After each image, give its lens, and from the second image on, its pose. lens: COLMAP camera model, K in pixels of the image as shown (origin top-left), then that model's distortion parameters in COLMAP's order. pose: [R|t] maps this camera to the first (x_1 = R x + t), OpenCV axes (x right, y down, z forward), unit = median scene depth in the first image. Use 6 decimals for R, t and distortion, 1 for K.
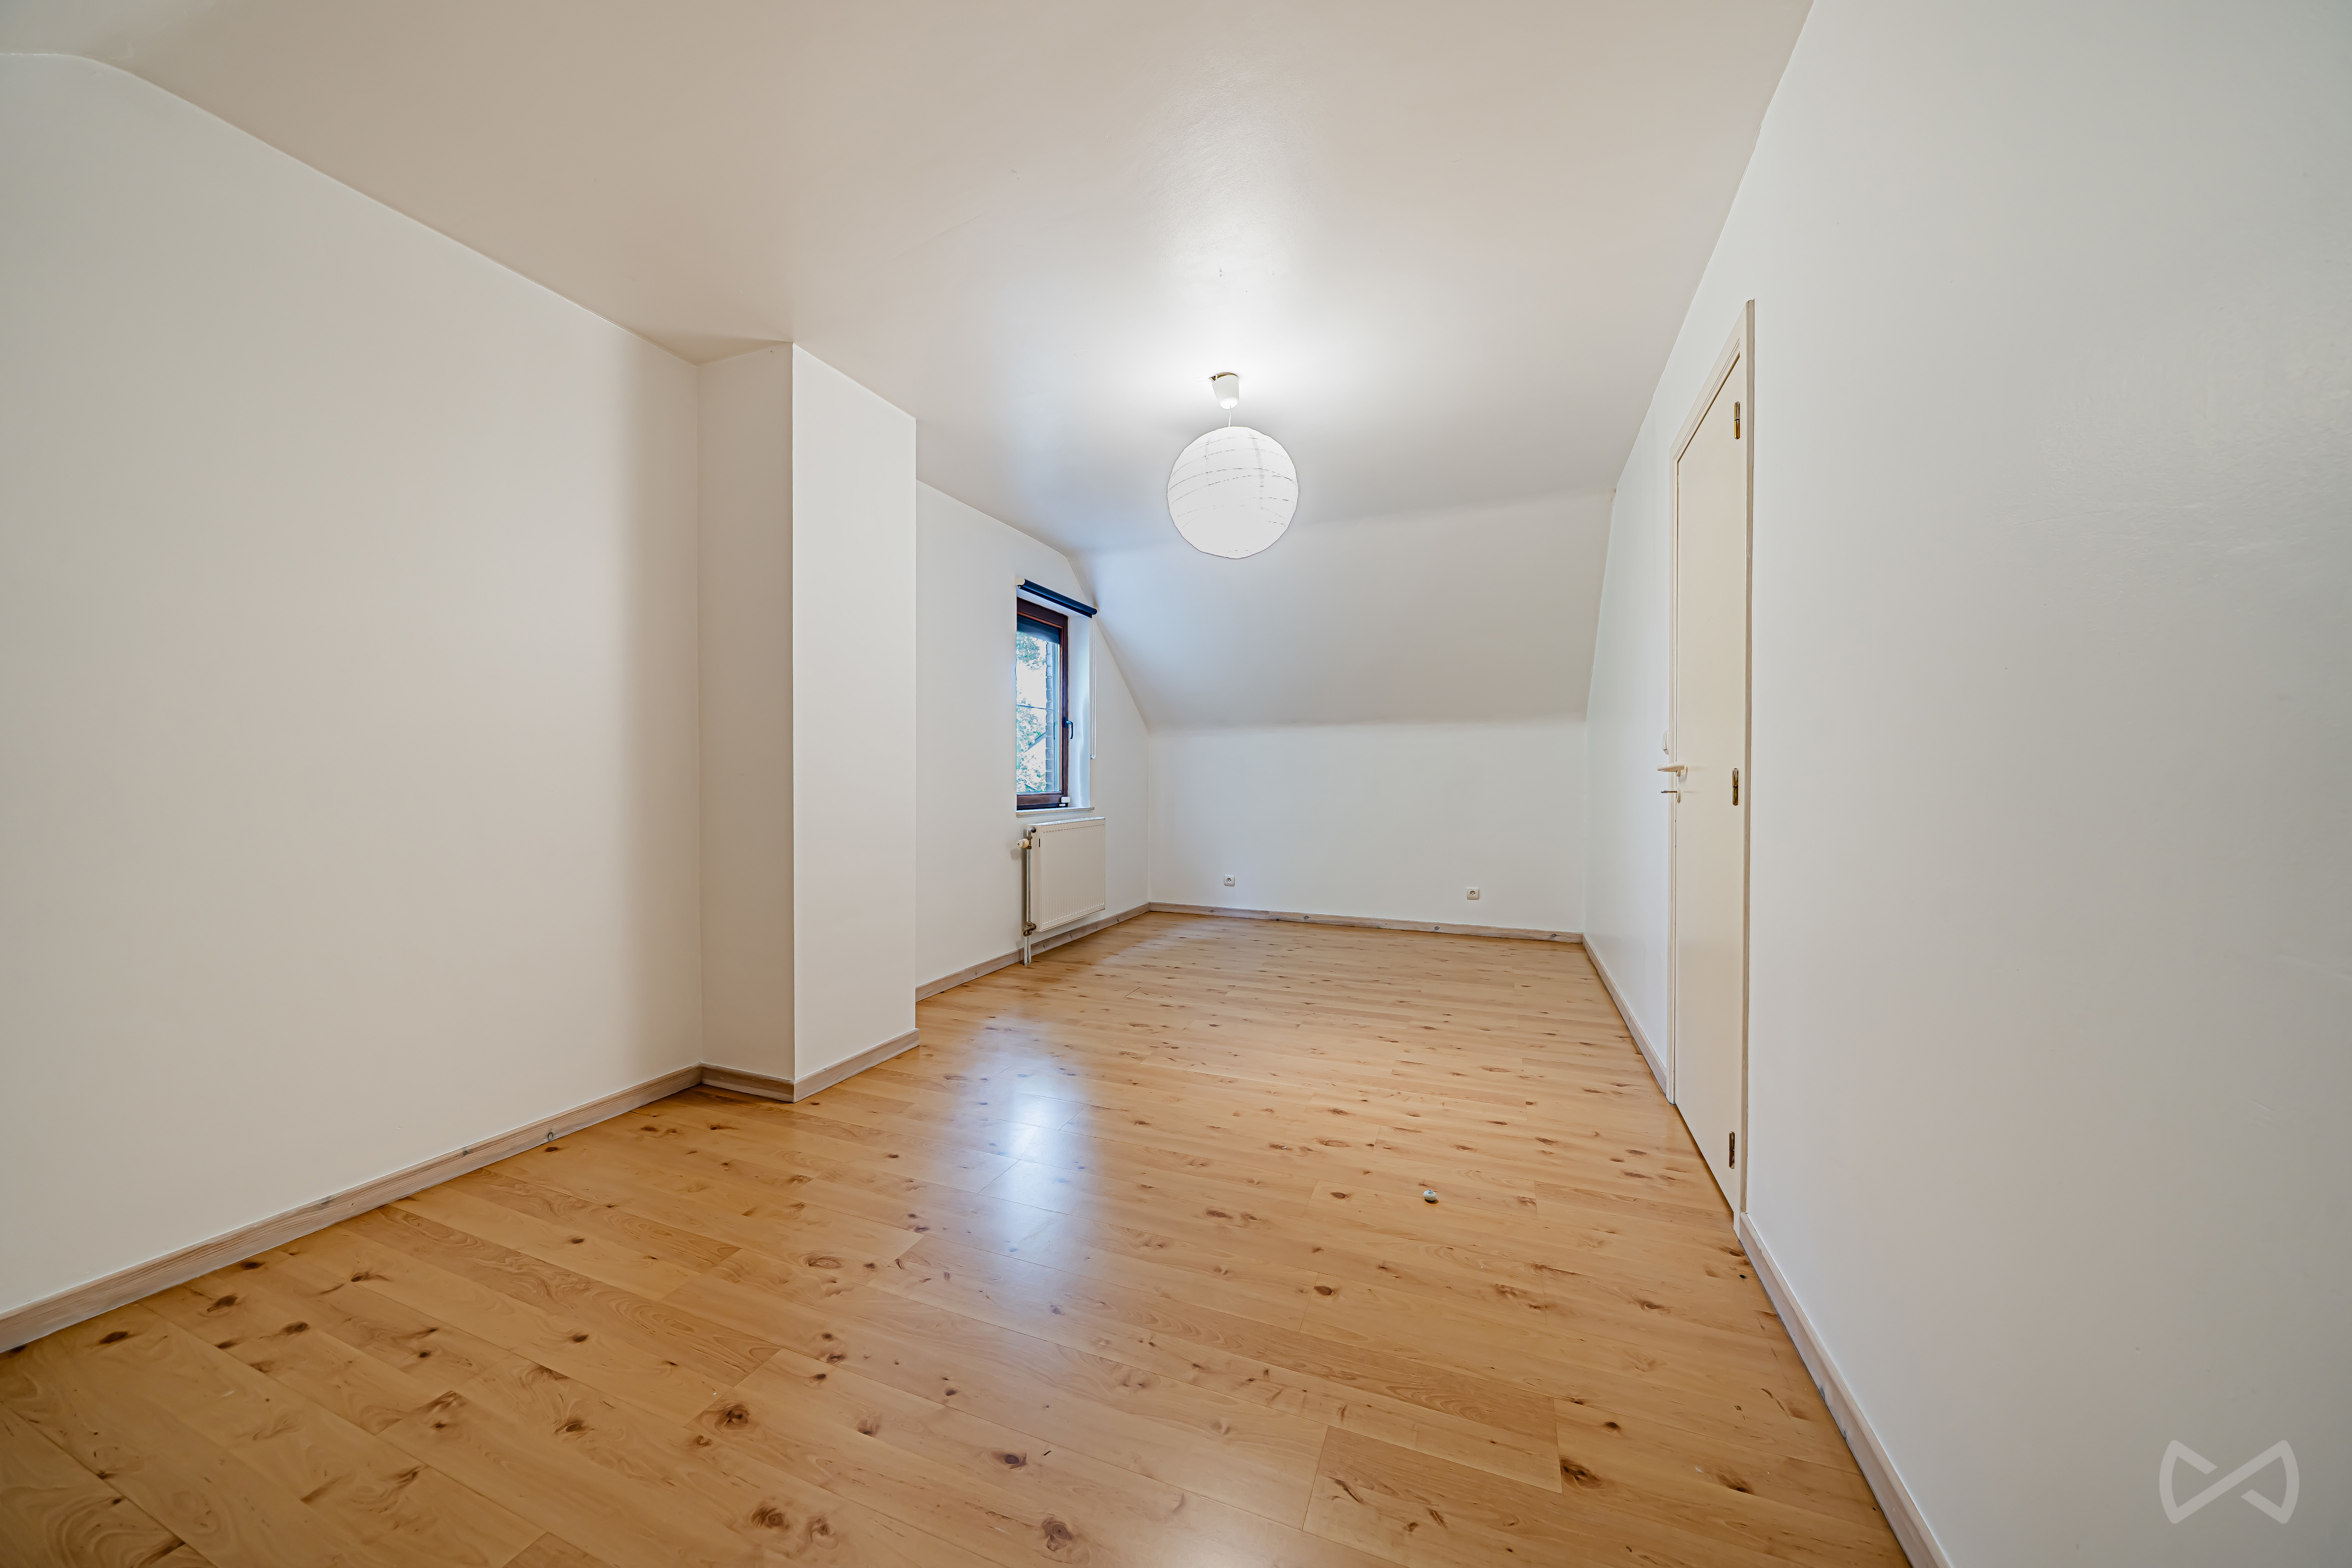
lens RADIAL K [[763.0, 0, 1176.0], [0, 763.0, 784.0], [0, 0, 1]] dist [-0.001058, -0.000098]
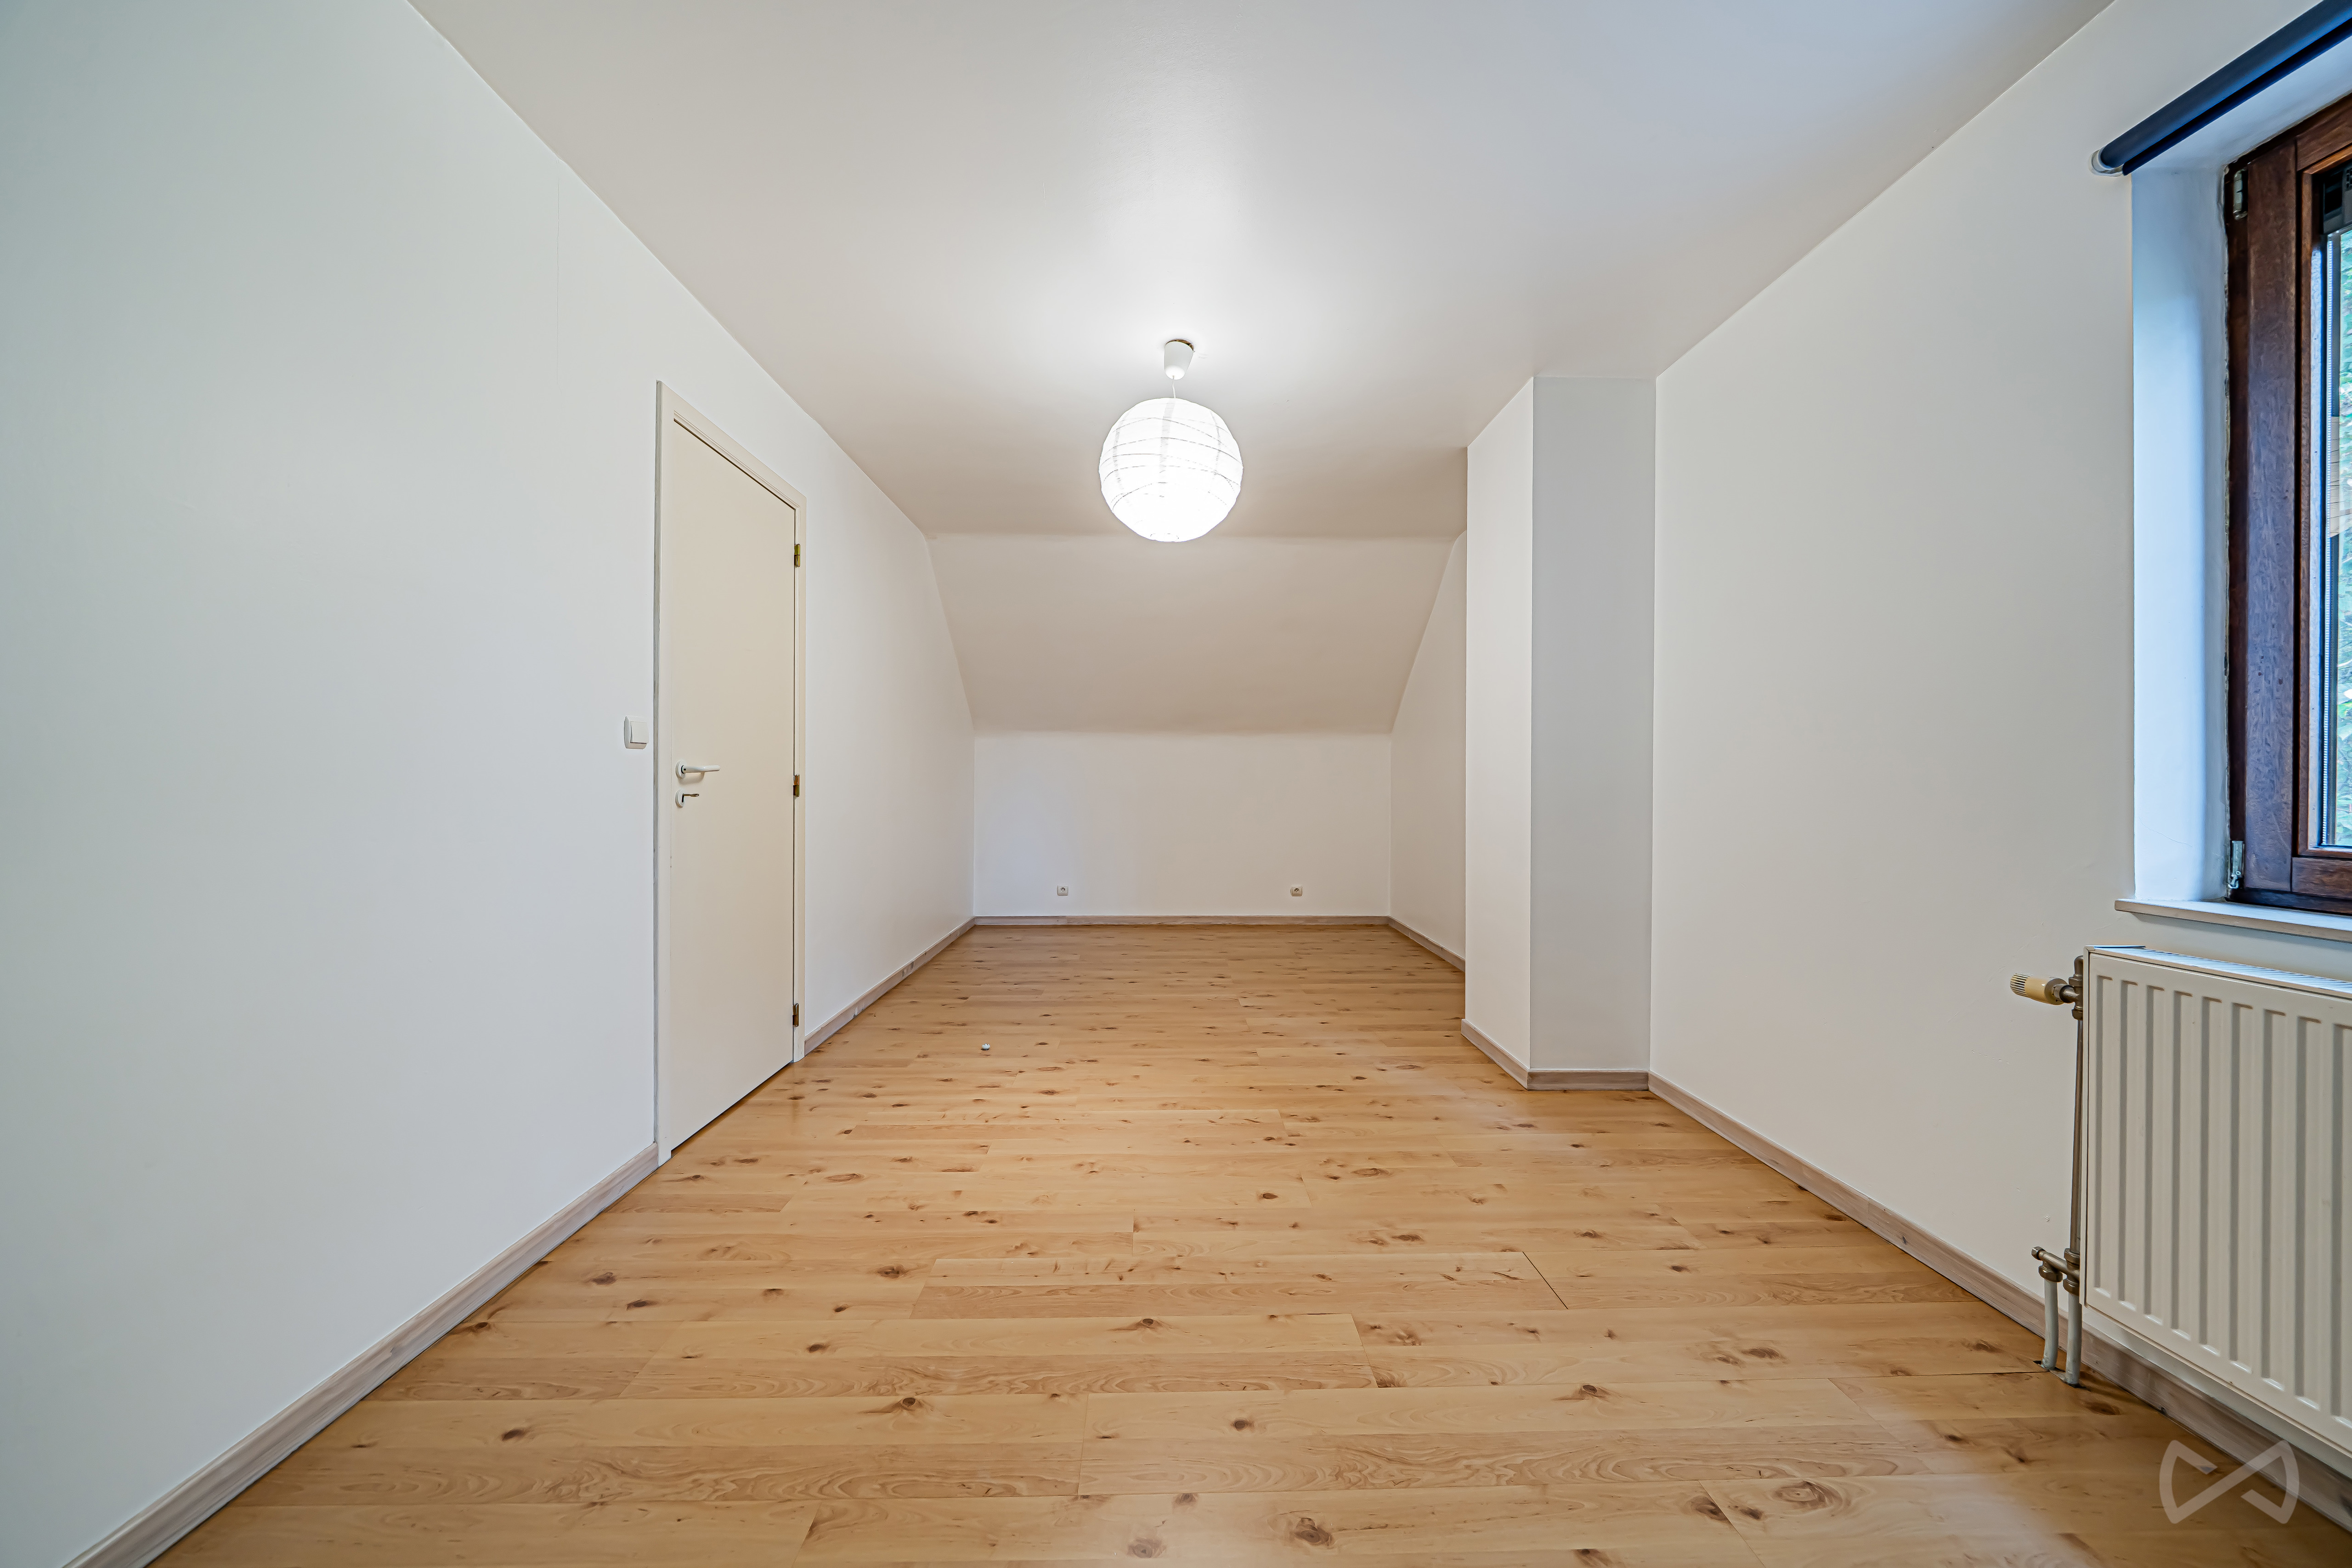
lens RADIAL K [[803.9, 0, 1176.0], [0, 803.9, 784.0], [0, 0, 1]] dist [0.001107, 0.000121]
pose [[-0.917347, -0.002975, -0.398076, 0.467158], [-0.009089, 0.999868, 0.013473, -0.018803], [0.397984, 0.015977, -0.917253, 1.961737]]
